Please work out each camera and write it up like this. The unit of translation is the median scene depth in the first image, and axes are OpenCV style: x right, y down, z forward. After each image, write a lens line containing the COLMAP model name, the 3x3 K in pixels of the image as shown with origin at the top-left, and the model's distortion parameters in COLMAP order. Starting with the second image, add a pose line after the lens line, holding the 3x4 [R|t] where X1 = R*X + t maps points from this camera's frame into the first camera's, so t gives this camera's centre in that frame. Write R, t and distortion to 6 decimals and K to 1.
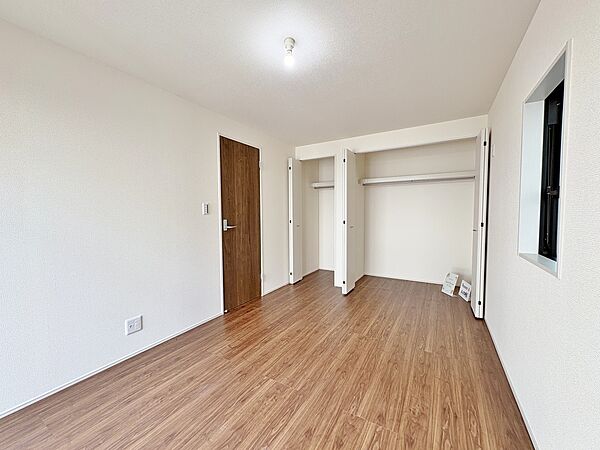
lens RADIAL K [[238.9, 0, 300.4], [0, 238.9, 224.1], [0, 0, 1]] dist [-0.001732, -0.000427]
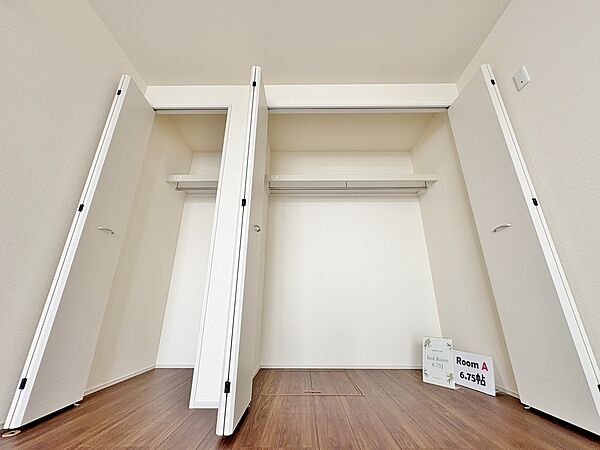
lens RADIAL K [[238.9, 0, 299.6], [0, 238.9, 225.2], [0, 0, 1]] dist [-0.001732, -0.000427]
pose [[0.865758, 0.174799, 0.468945, 0.073912], [0.018963, 0.924890, -0.379761, 0.150402], [-0.500104, 0.337673, 0.797416, 0.568184]]
